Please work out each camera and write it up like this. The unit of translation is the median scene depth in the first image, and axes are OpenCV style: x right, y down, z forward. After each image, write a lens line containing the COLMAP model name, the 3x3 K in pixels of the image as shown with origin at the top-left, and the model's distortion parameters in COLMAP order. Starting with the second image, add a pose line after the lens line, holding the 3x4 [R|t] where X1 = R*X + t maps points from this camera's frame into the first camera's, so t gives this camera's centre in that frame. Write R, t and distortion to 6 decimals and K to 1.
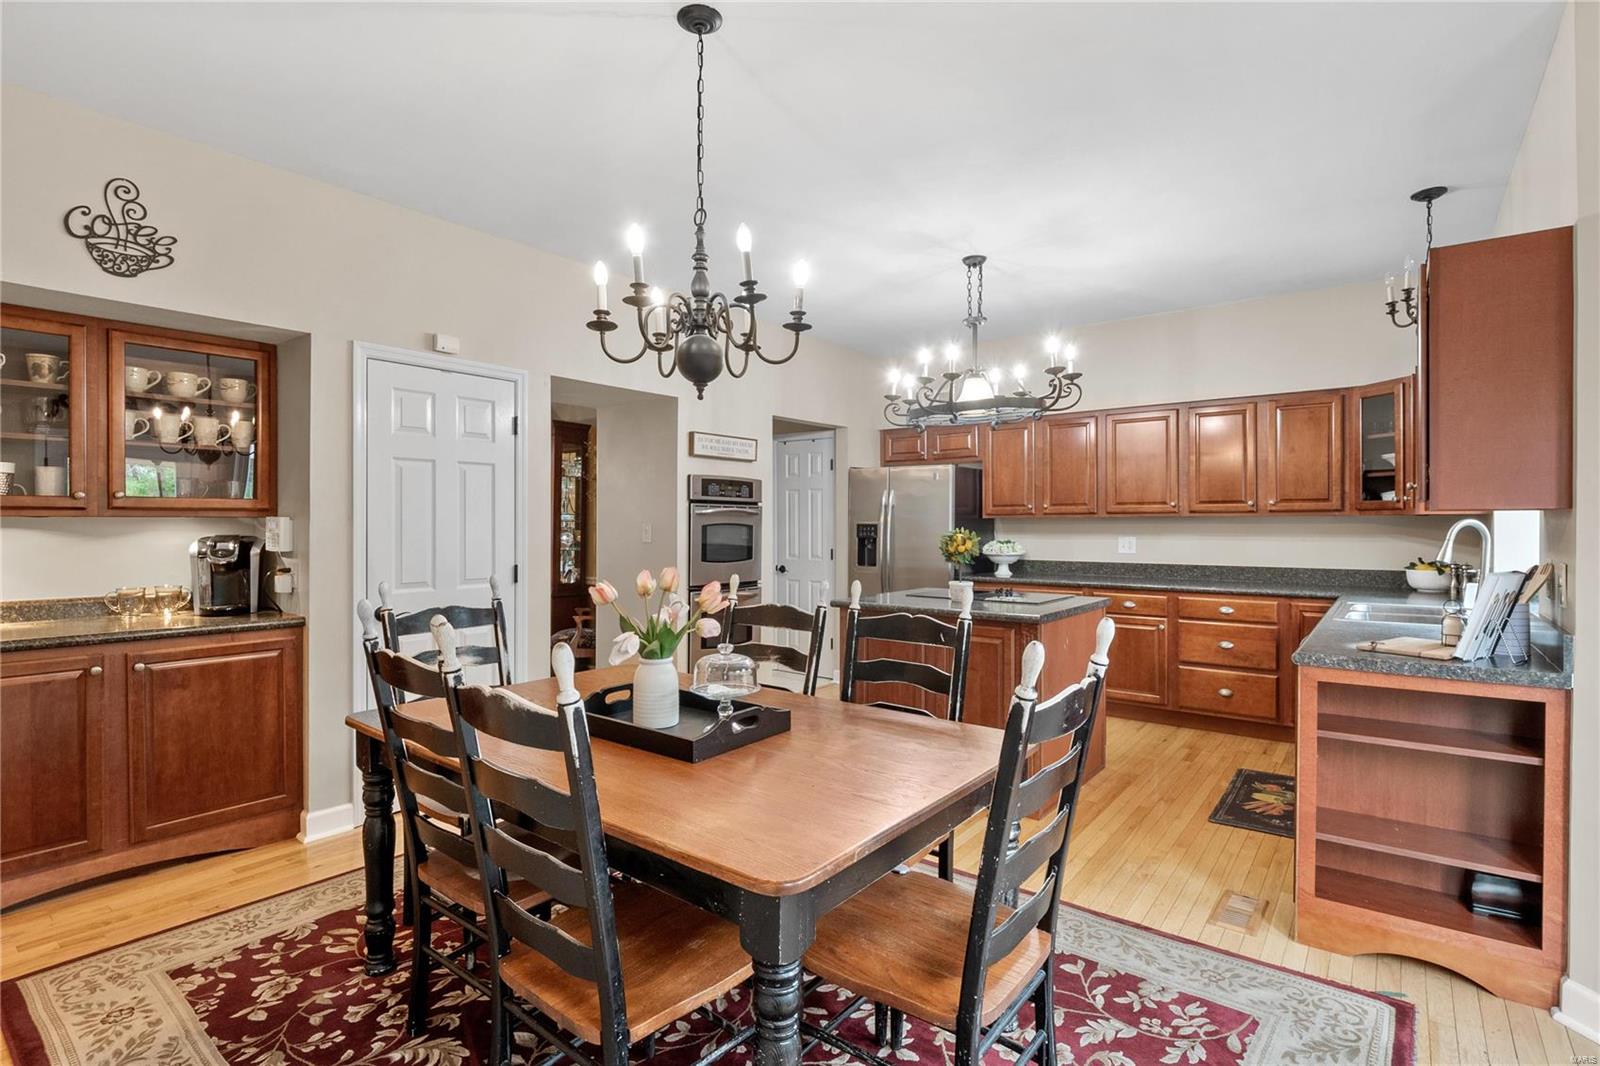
lens RADIAL K [[759.7, 0, 765.5], [0, 759.7, 515.9], [0, 0, 1]] dist [-0.014298, -0.002087]
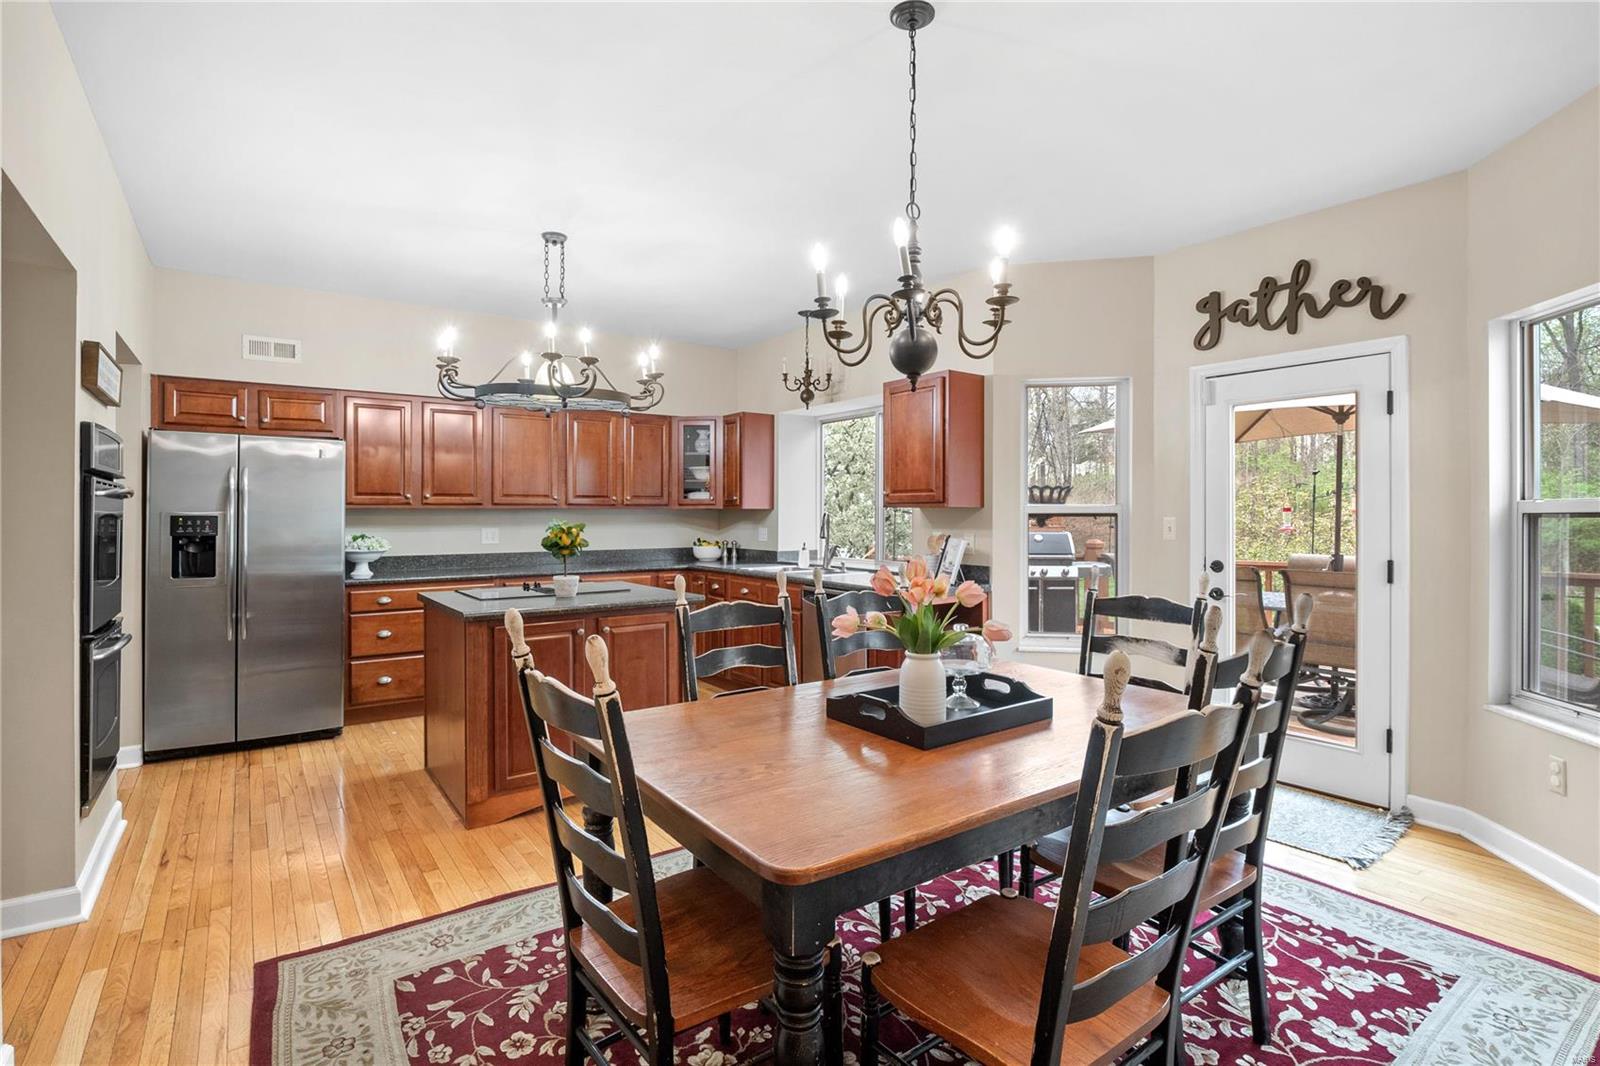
lens RADIAL K [[759.7, 0, 796.1], [0, 759.7, 521.3], [0, 0, 1]] dist [-0.014298, -0.002087]
pose [[0.253638, -0.008113, 0.967265, -0.445362], [-0.008770, 0.999904, 0.010687, 0.004165], [-0.967259, -0.011193, 0.253543, 0.364017]]
